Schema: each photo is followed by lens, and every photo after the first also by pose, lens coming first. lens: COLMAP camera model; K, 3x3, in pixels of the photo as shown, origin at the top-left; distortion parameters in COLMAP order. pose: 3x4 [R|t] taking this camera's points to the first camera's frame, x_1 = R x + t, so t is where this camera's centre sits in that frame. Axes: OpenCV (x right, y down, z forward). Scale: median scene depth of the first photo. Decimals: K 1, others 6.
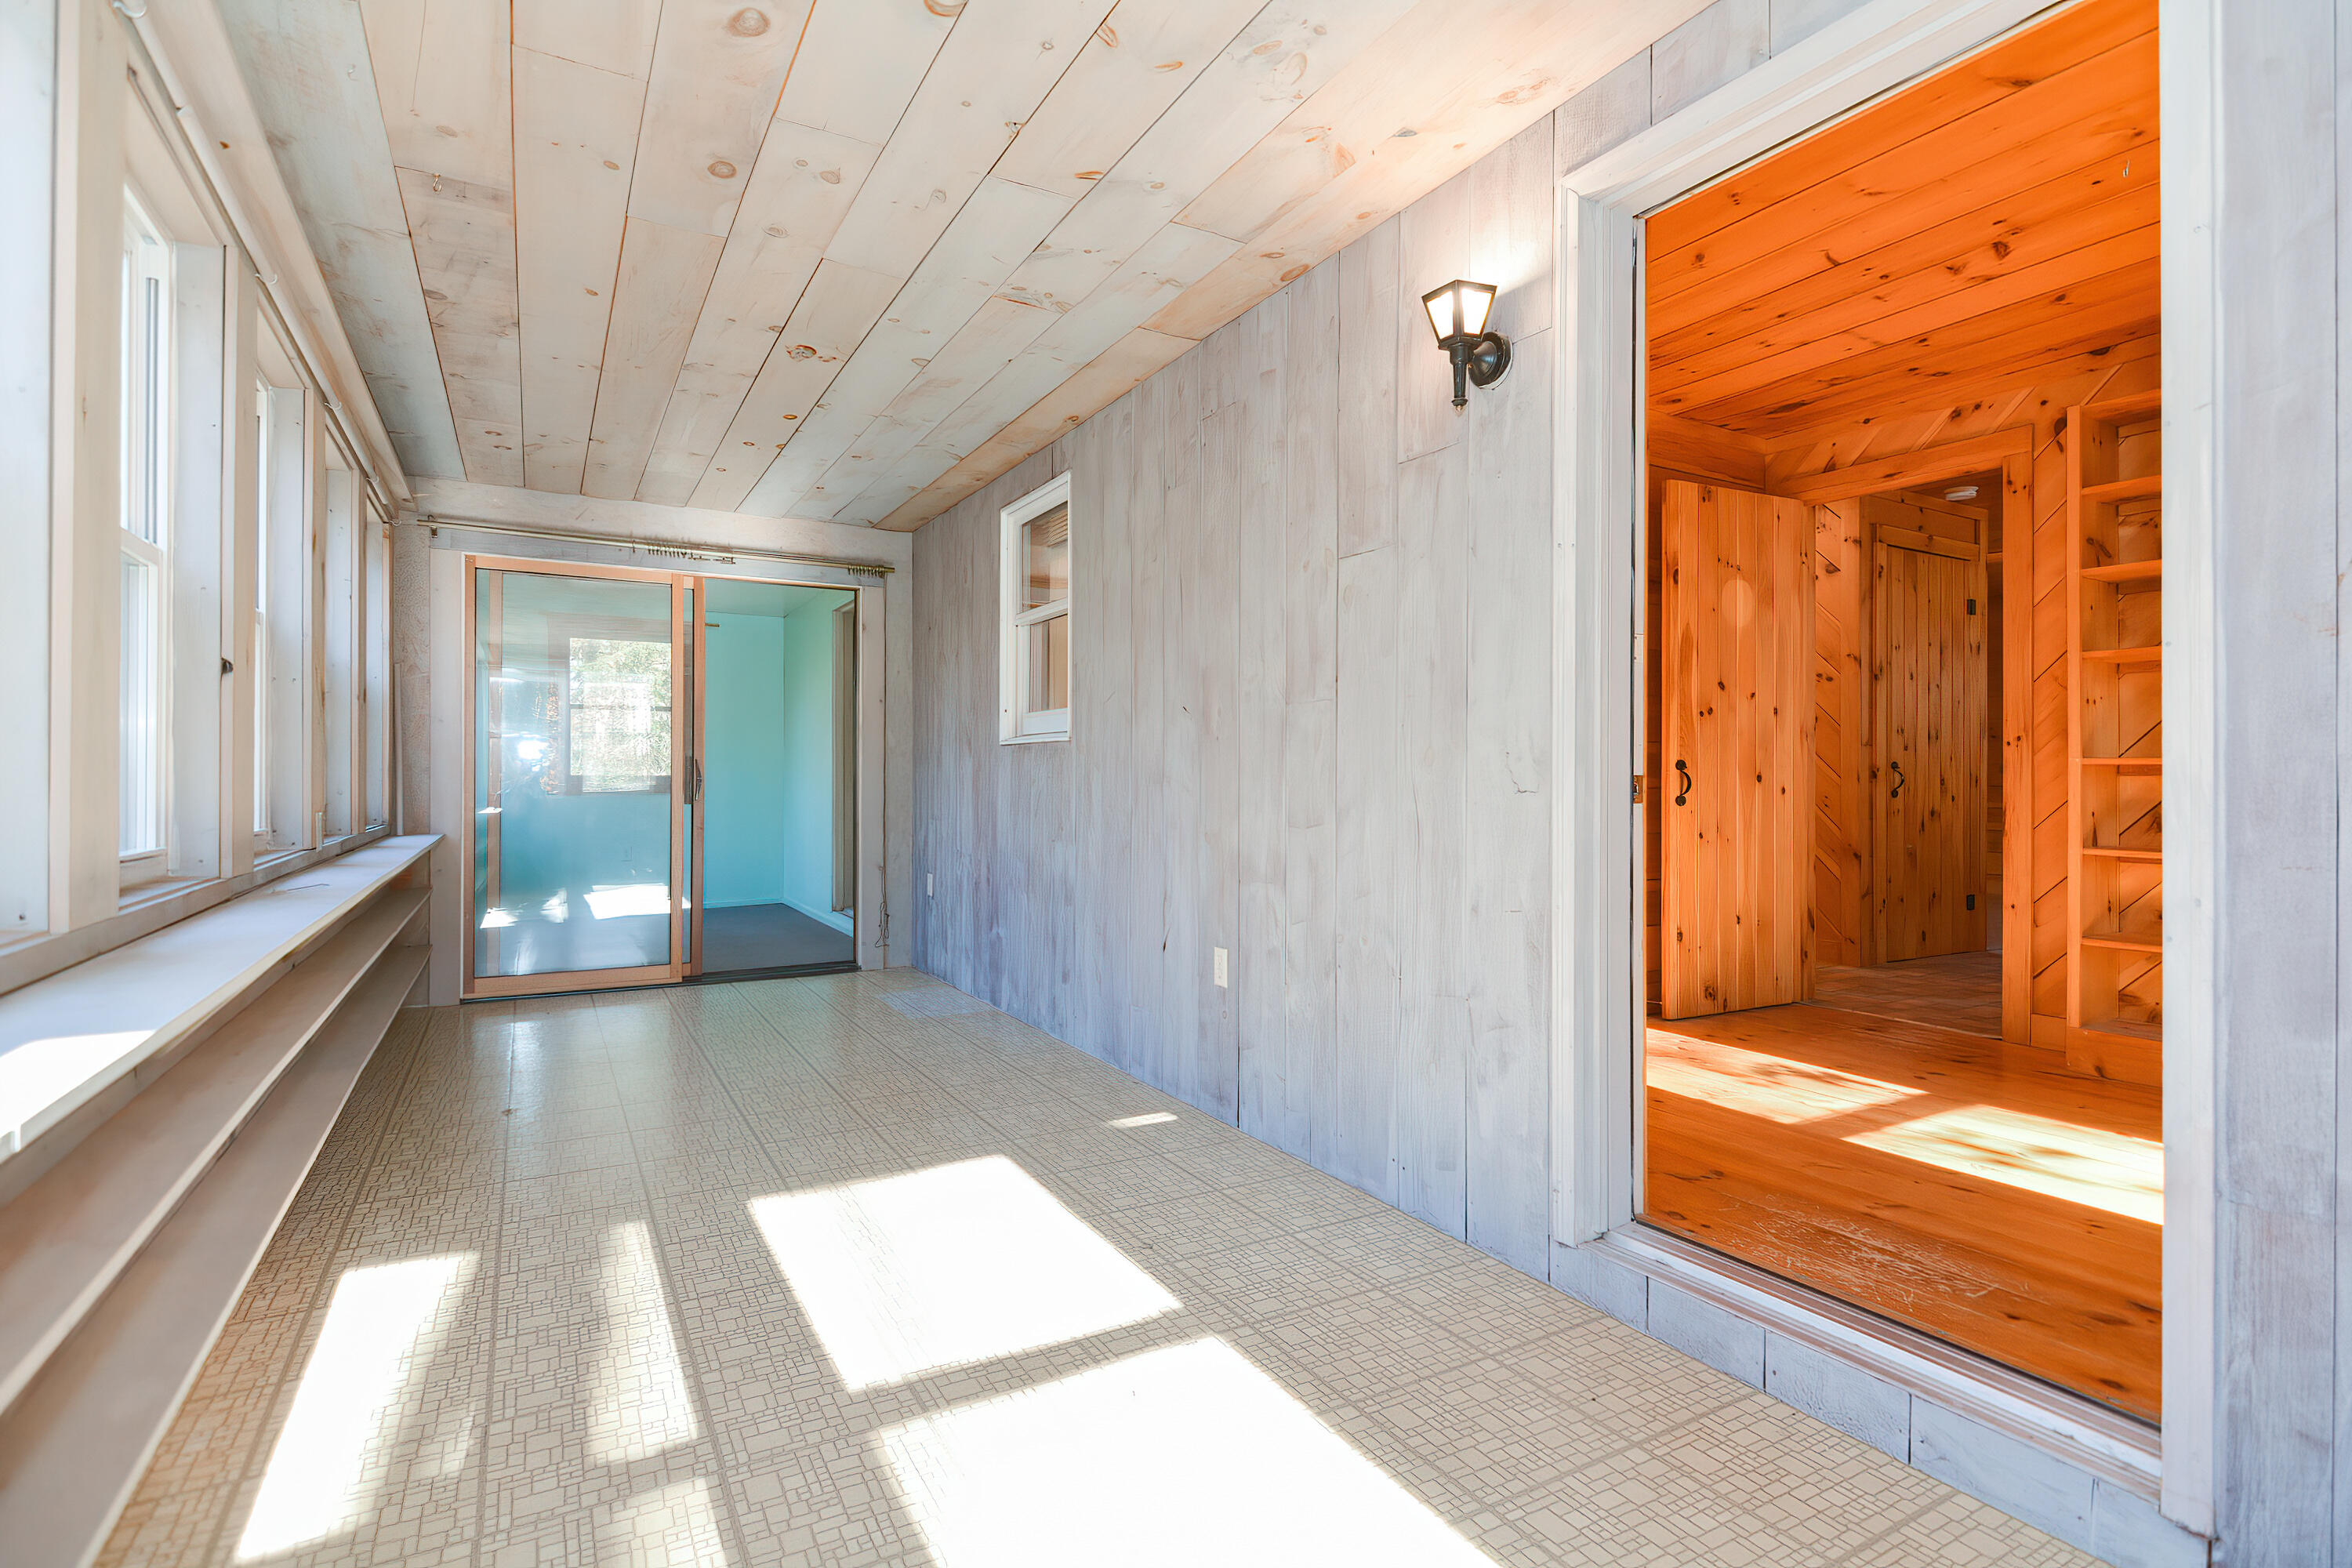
lens RADIAL K [[1128.9, 0, 1167.9], [0, 1128.9, 786.4], [0, 0, 1]] dist [0.010028, -0.008257]
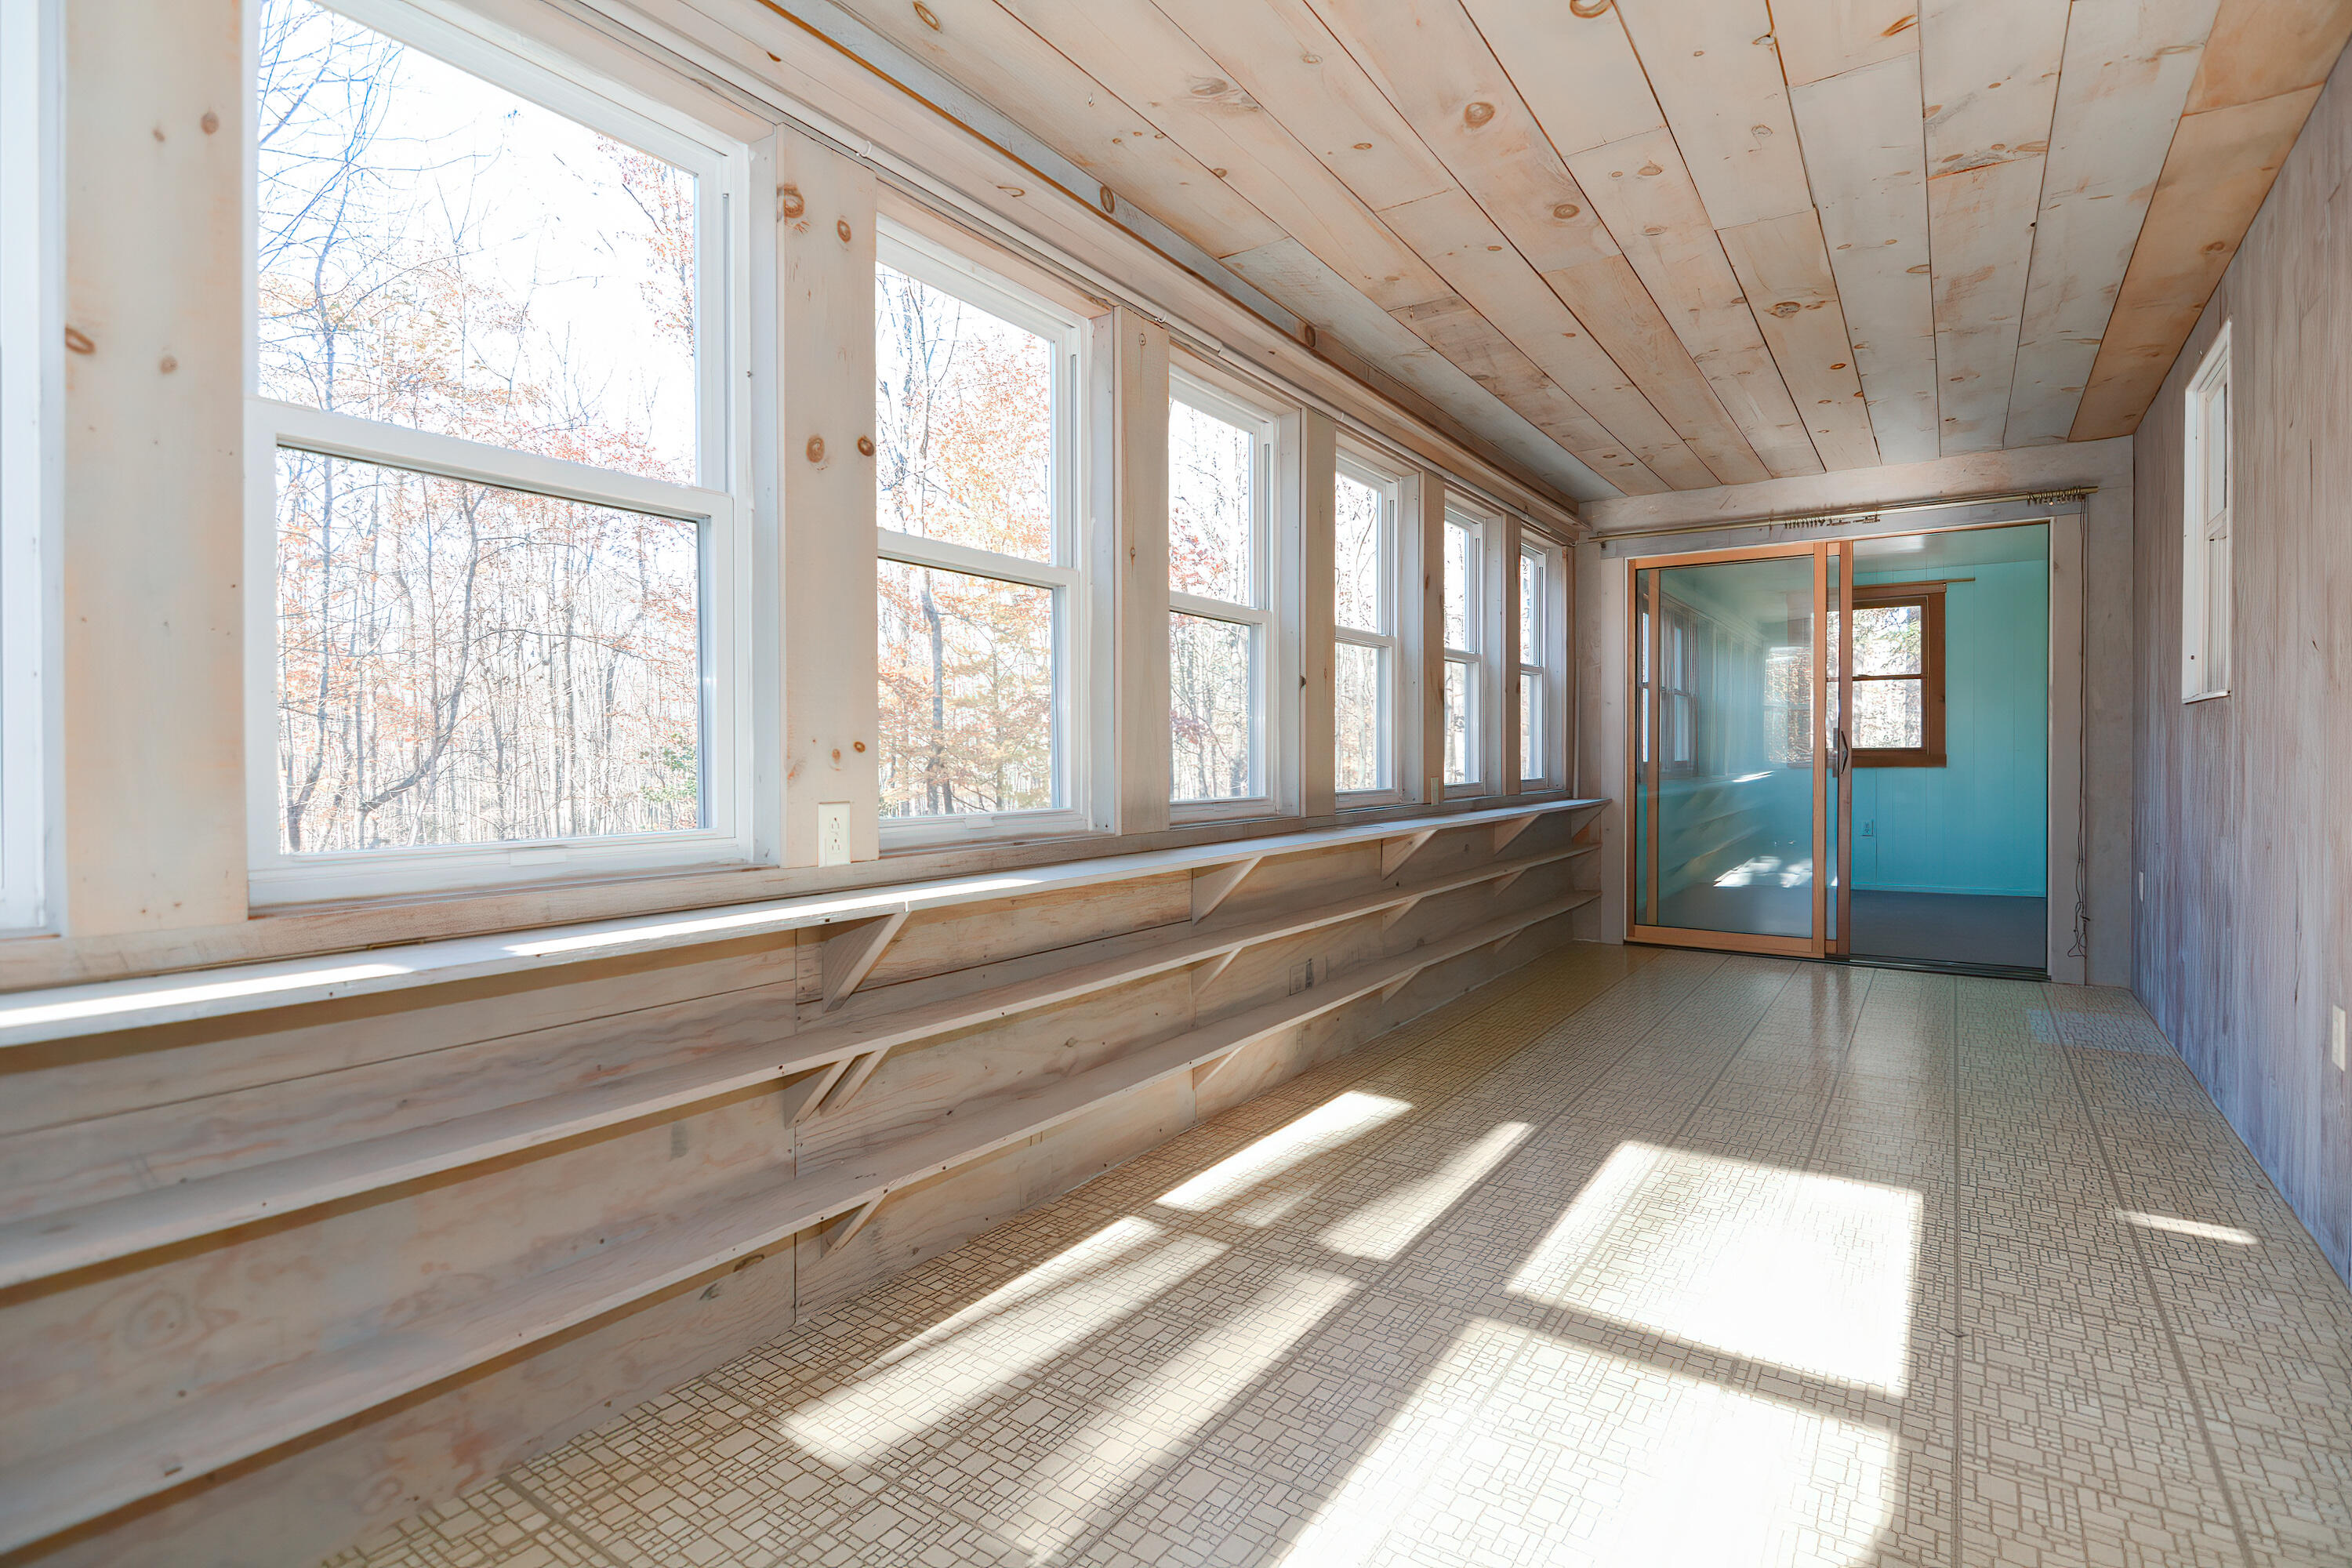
lens RADIAL K [[1128.9, 0, 1183.9], [0, 1128.9, 769.0], [0, 0, 1]] dist [0.010028, -0.008257]
pose [[0.444399, 0.008283, -0.895791, 0.271442], [-0.001594, 0.999963, 0.008455, 0.001176], [0.895827, -0.002329, 0.444396, 0.094194]]
